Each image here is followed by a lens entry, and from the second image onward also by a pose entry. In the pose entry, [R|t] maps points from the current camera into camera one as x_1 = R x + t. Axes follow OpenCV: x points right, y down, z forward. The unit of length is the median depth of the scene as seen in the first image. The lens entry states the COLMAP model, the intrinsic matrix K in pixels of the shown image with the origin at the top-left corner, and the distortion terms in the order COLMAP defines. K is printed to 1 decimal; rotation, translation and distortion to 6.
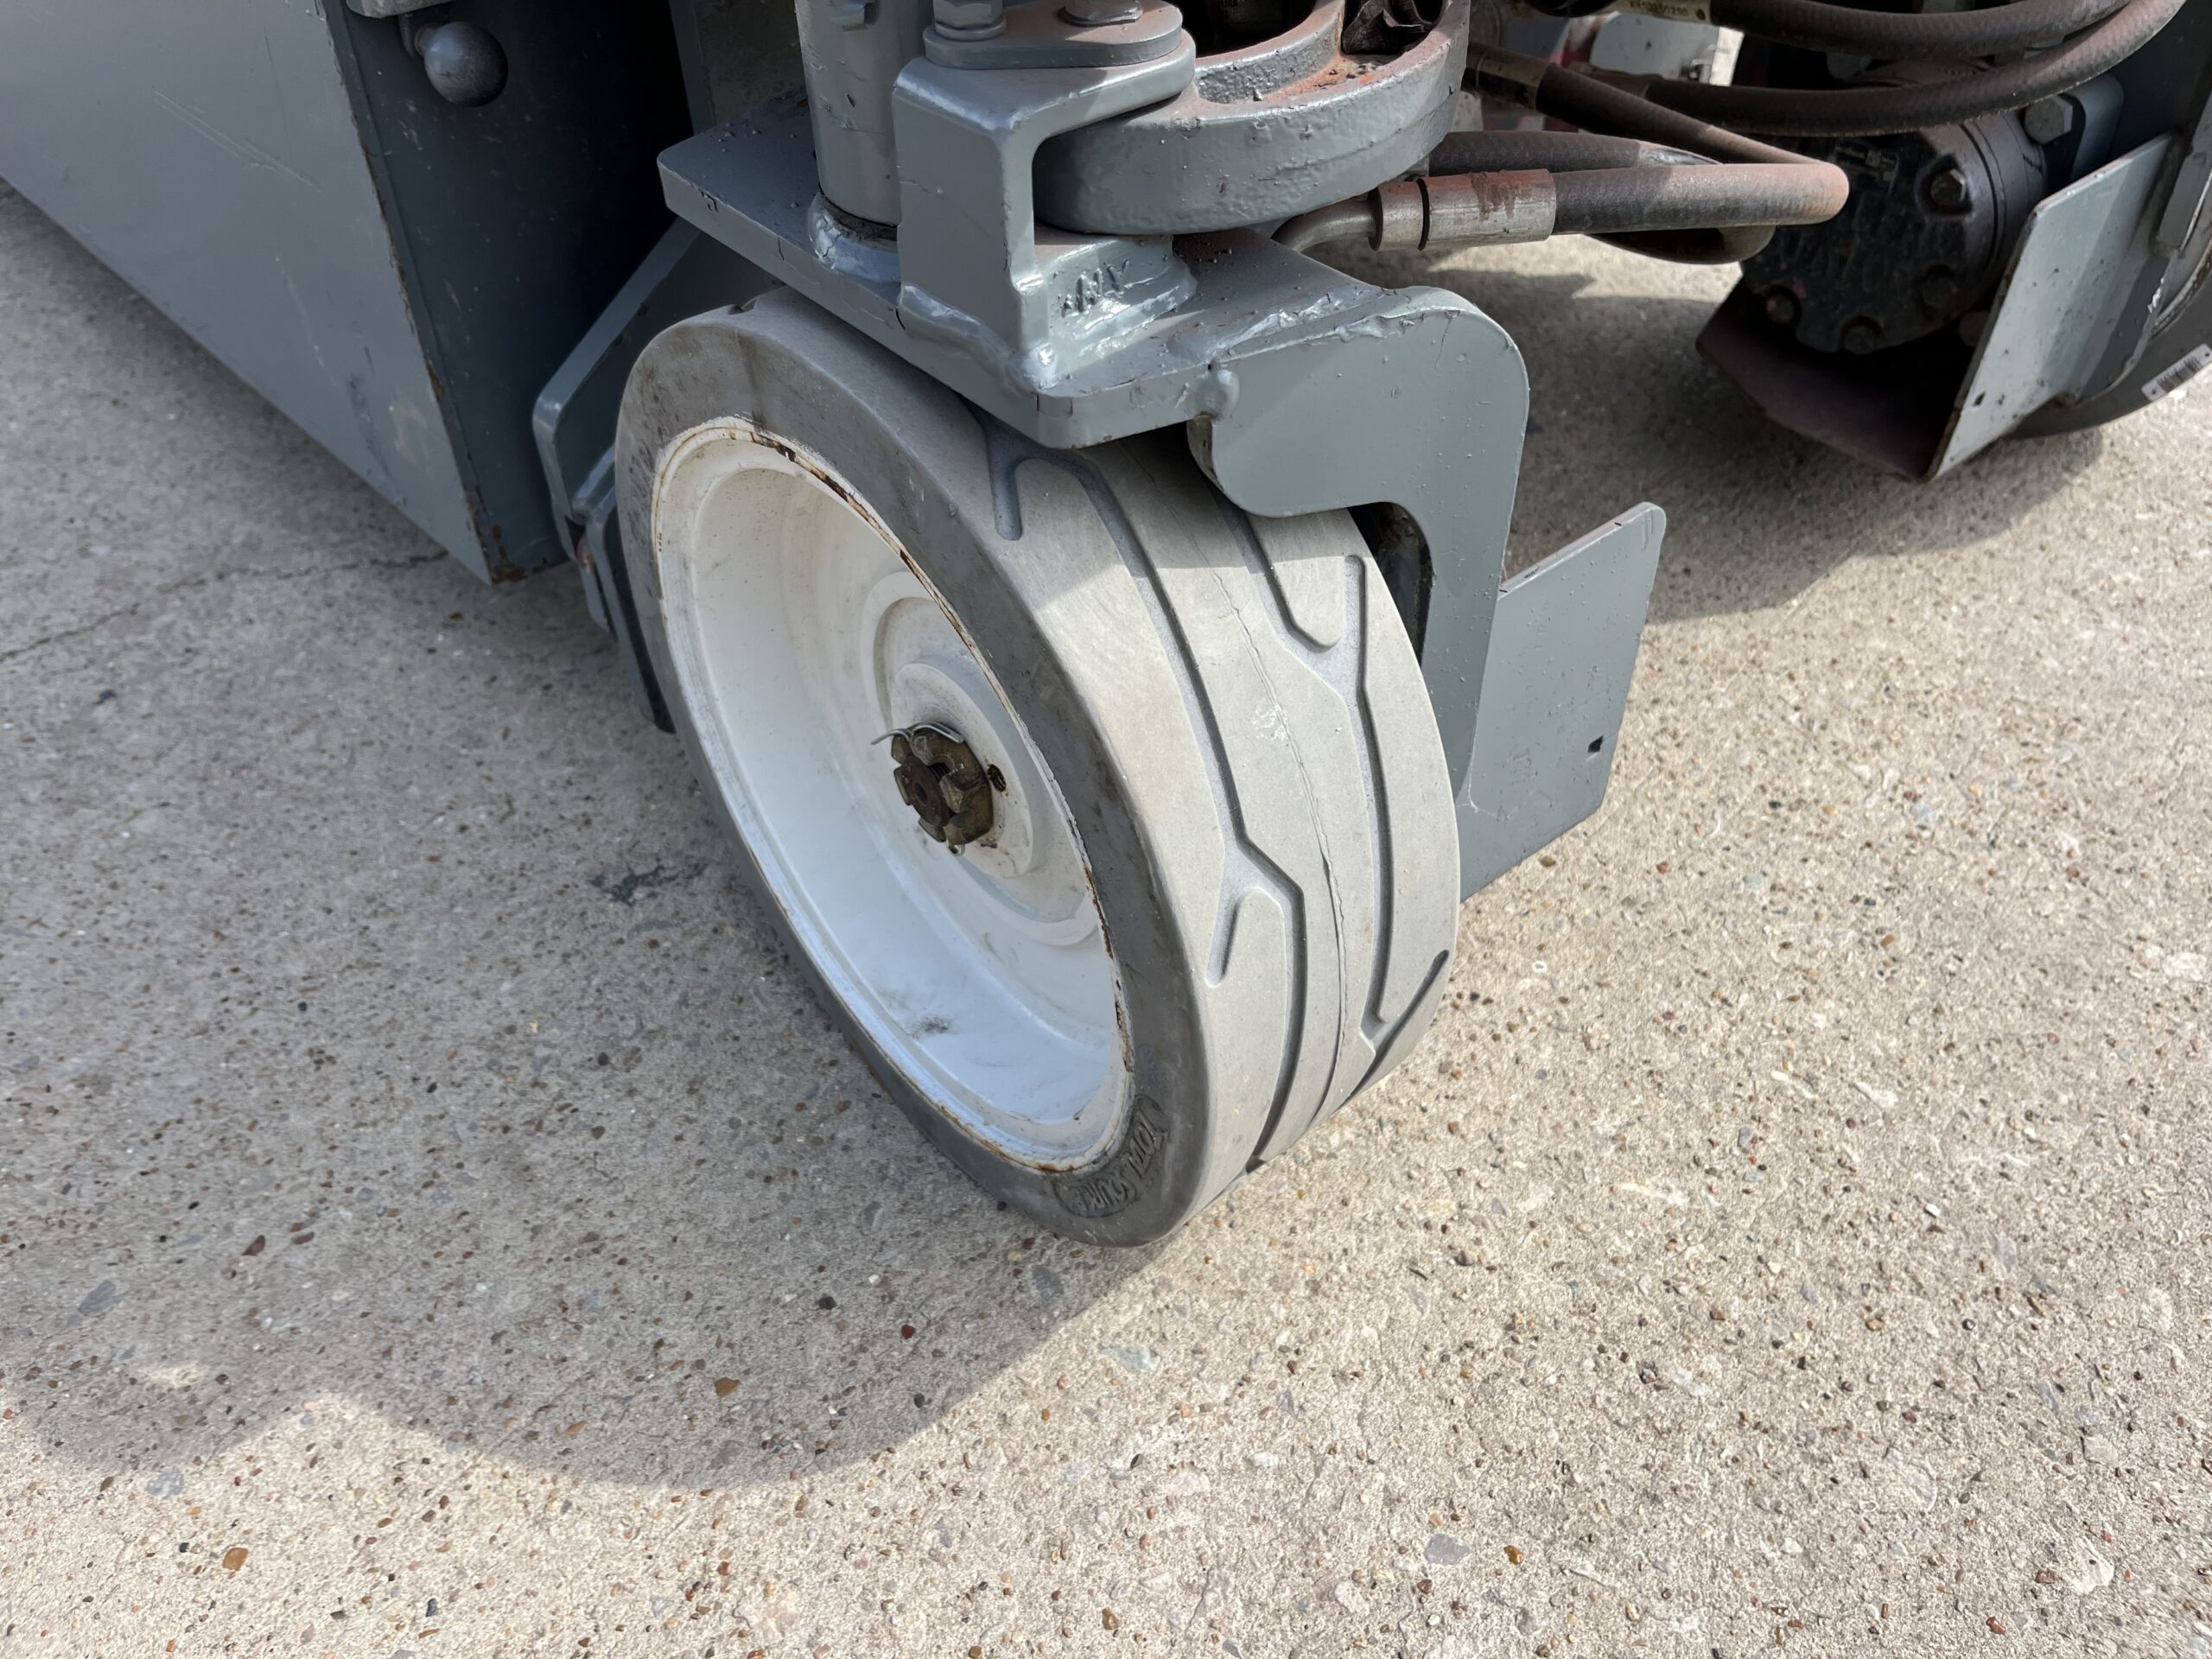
lens RADIAL K [[1677.2, 0, 1113.4], [0, 1677.2, 839.4], [0, 0, 1]] dist [0.060016, -0.083070]
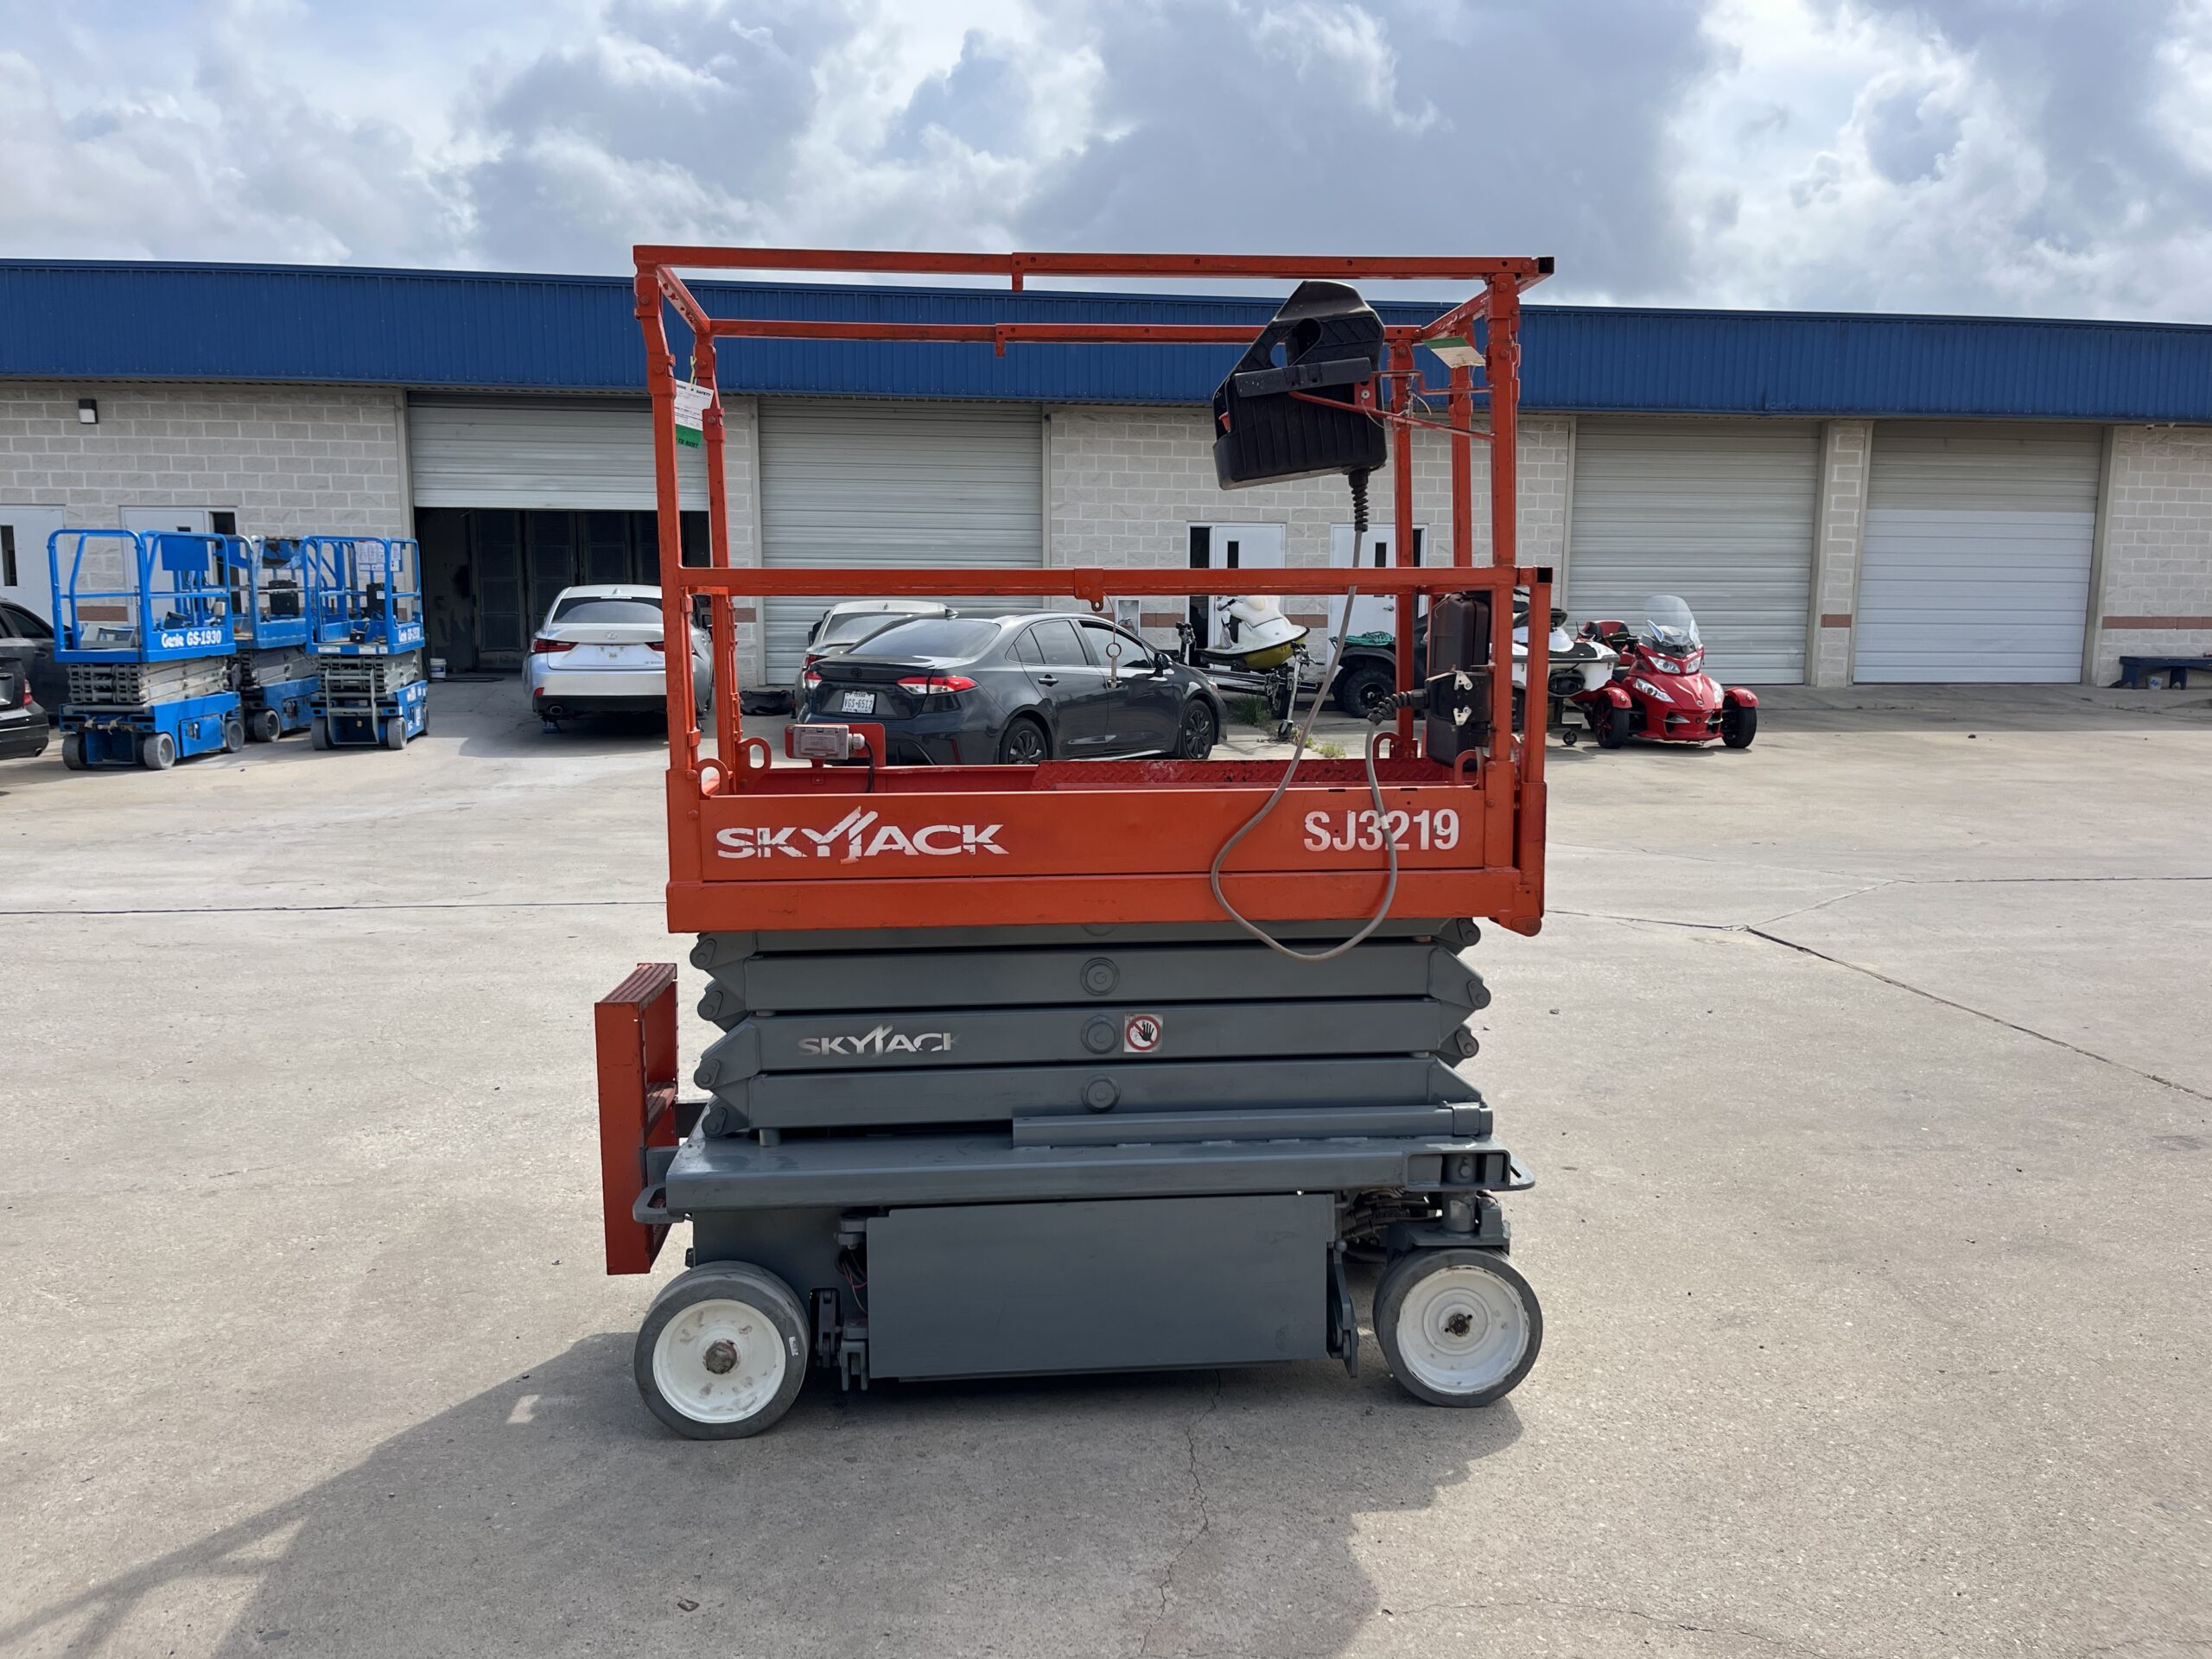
lens RADIAL K [[1677.2, 0, 1126.7], [0, 1677.2, 830.8], [0, 0, 1]] dist [0.060016, -0.083070]
pose [[0.621392, -0.081181, 0.779282, -5.385407], [0.534379, 0.771290, -0.345760, 0.056427], [-0.572984, 0.631285, 0.522656, -2.589020]]
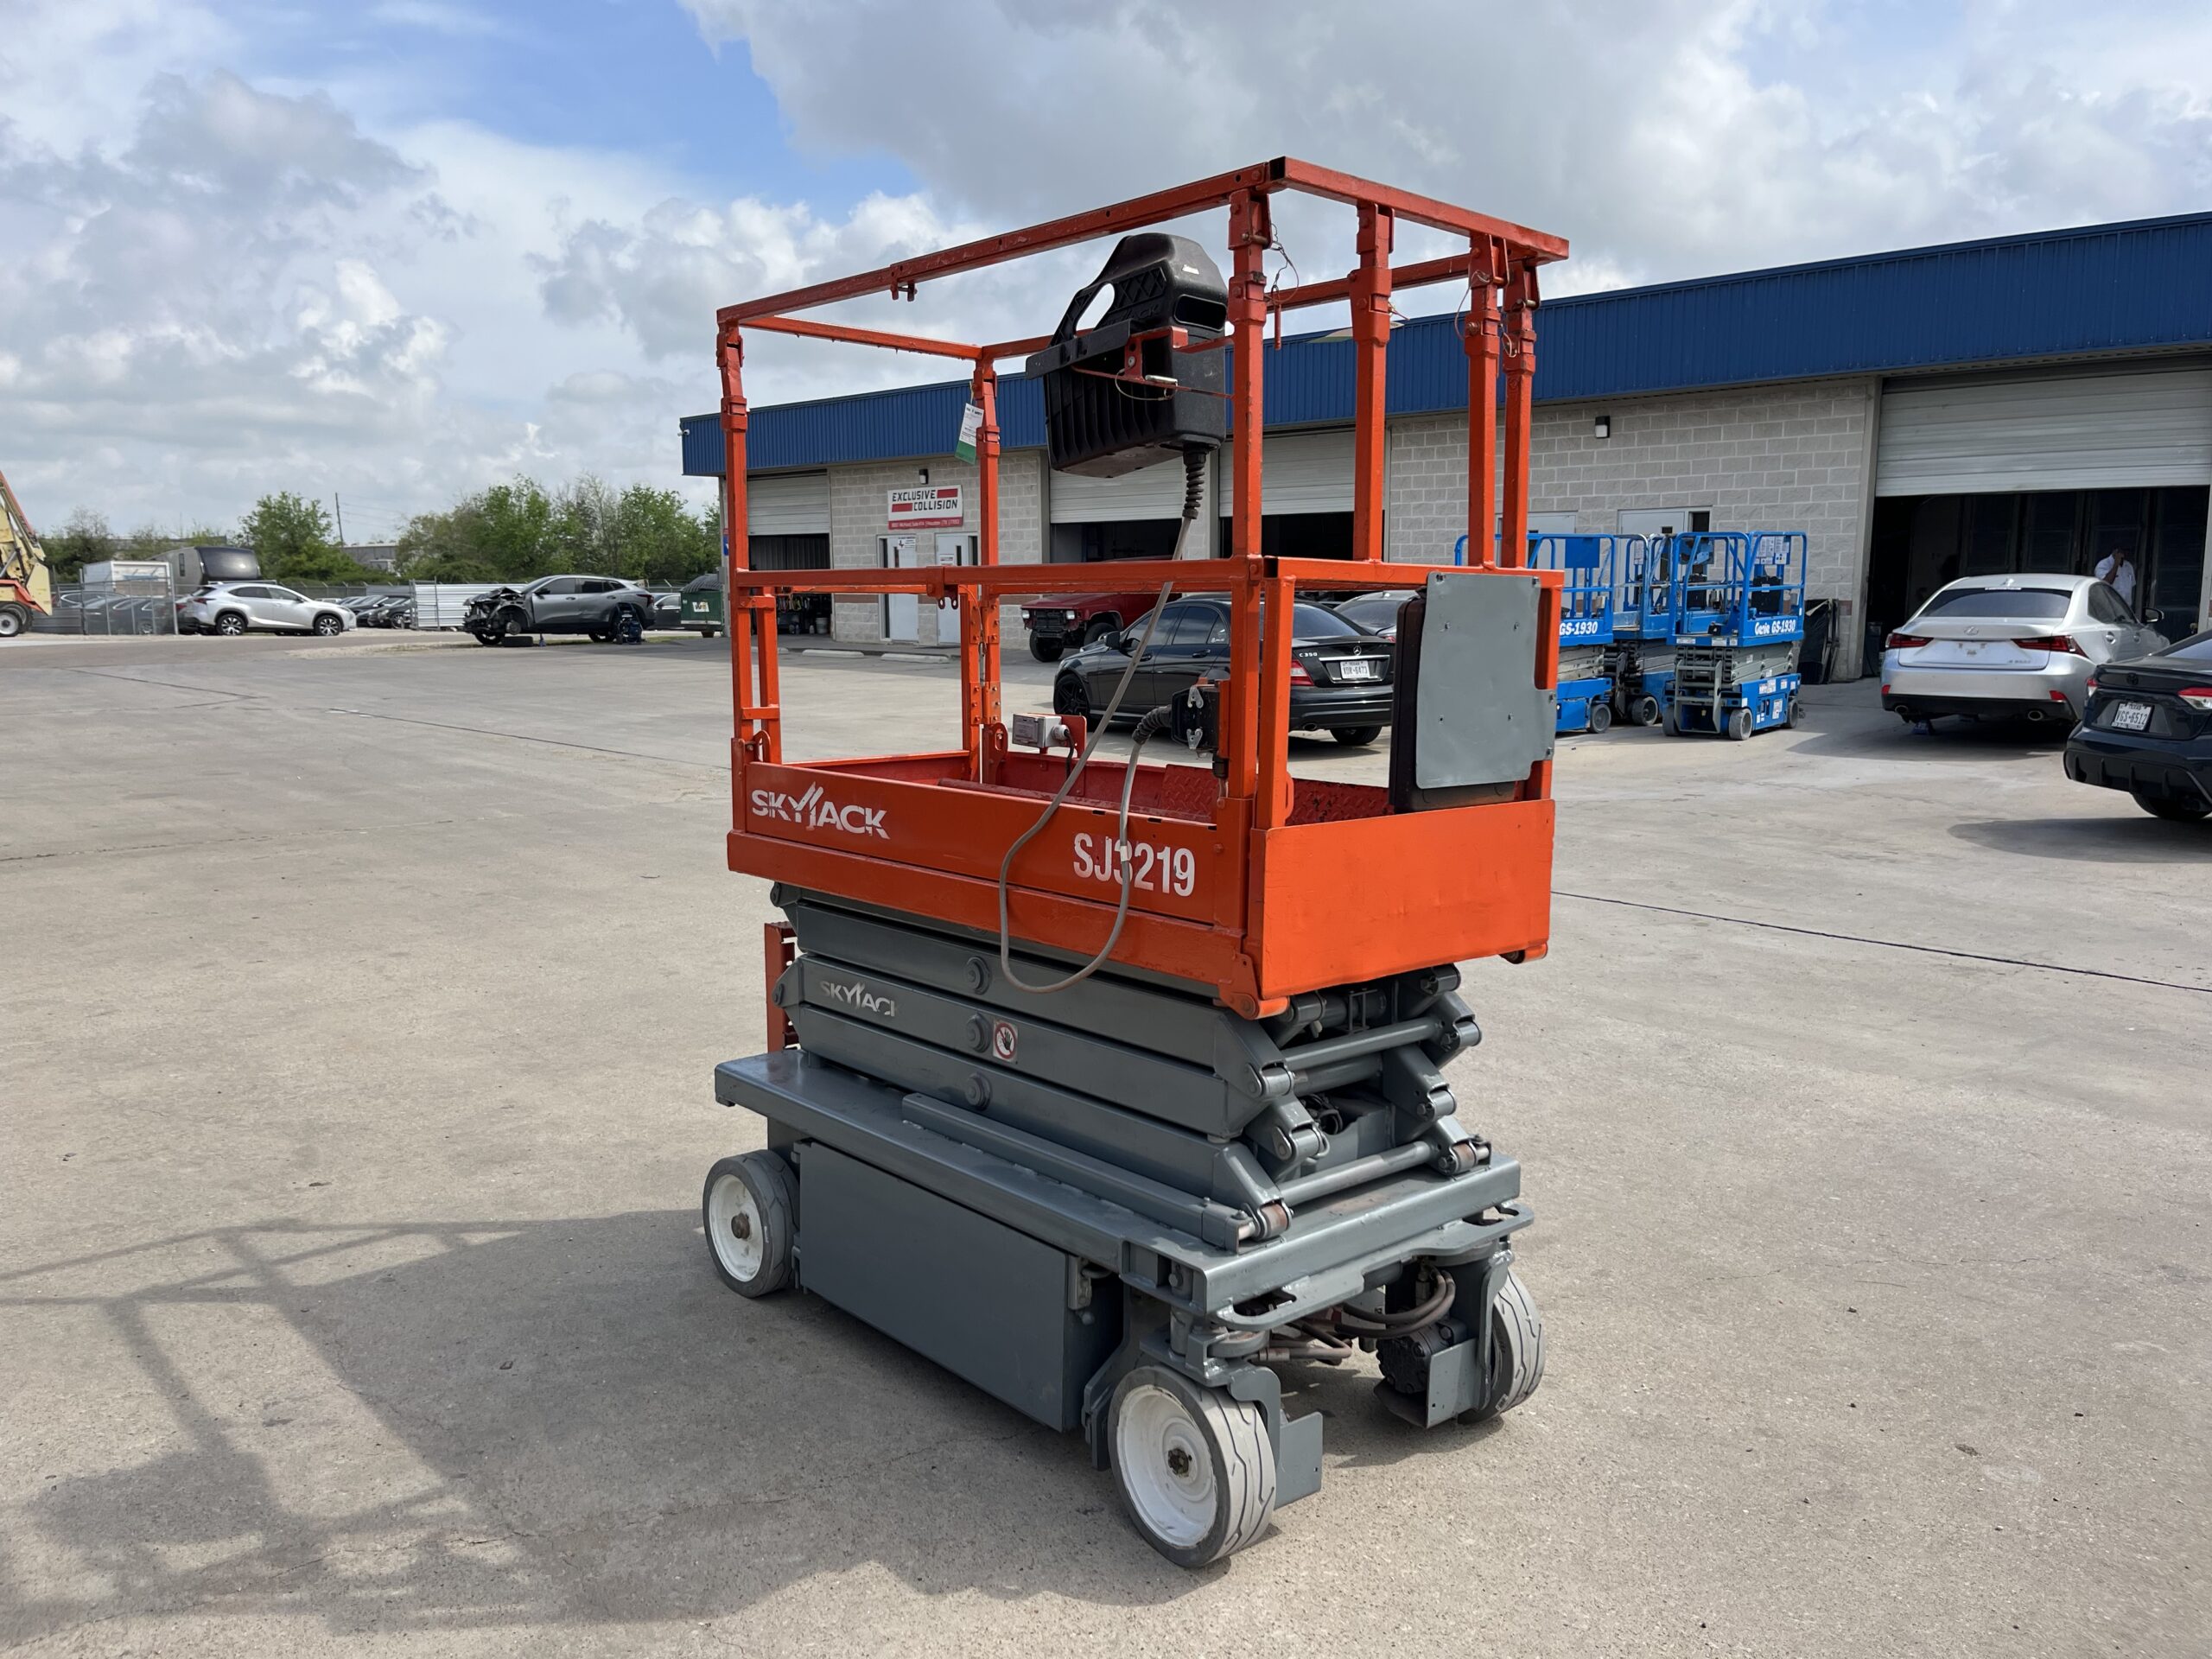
lens RADIAL K [[1677.2, 0, 1112.8], [0, 1677.2, 851.6], [0, 0, 1]] dist [0.060016, -0.083070]
pose [[0.999070, 0.028108, -0.032683, -0.183916], [-0.041849, 0.814240, -0.579018, 1.420800], [0.010336, 0.579848, 0.814659, -4.201523]]
